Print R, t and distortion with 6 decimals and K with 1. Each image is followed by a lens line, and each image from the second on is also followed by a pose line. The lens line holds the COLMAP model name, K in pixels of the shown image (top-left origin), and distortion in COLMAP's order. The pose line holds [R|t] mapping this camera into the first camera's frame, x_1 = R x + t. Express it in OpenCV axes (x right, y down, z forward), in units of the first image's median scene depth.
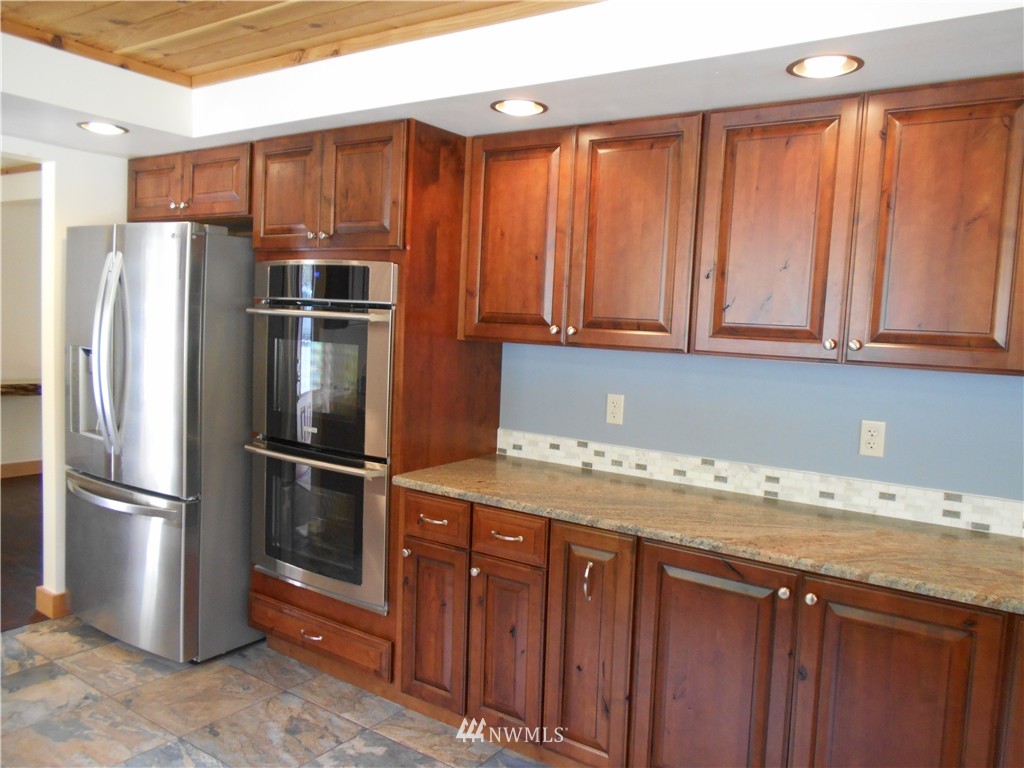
lens RADIAL K [[790.2, 0, 509.1], [0, 790.2, 389.9], [0, 0, 1]] dist [-0.006923, -0.003173]
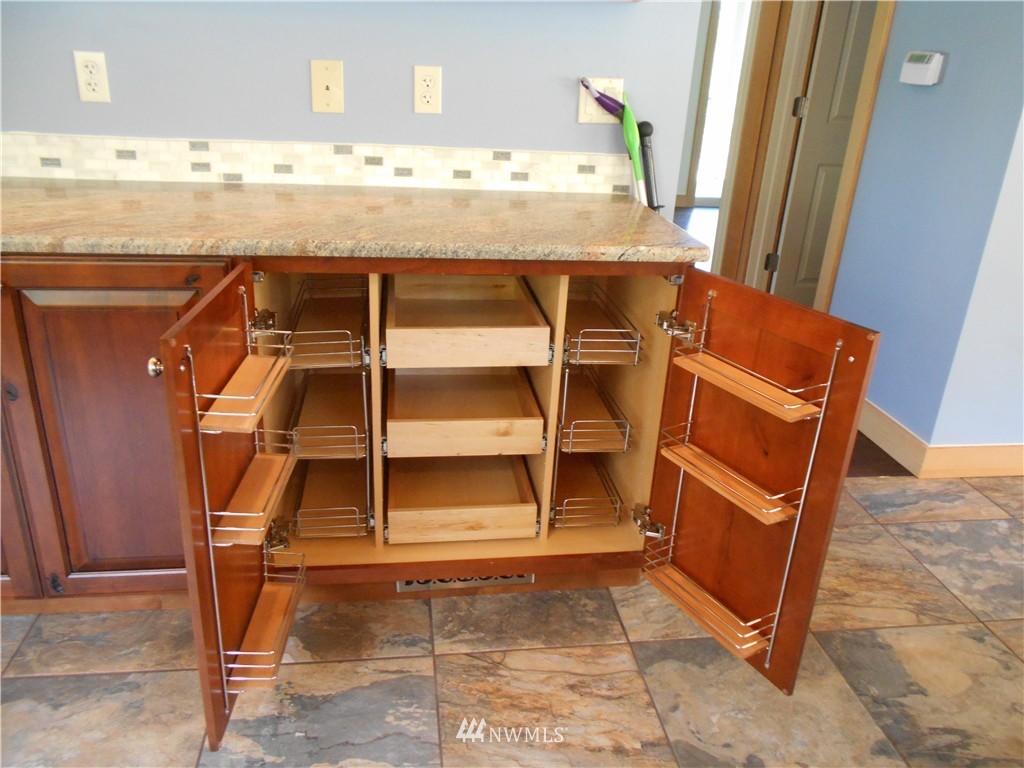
lens RADIAL K [[790.2, 0, 511.3], [0, 790.2, 384.2], [0, 0, 1]] dist [-0.006923, -0.003173]
pose [[0.722011, -0.256966, 0.642393, 0.207394], [0.026758, 0.938148, 0.345198, 0.096058], [-0.691364, -0.232048, 0.684229, 0.149720]]
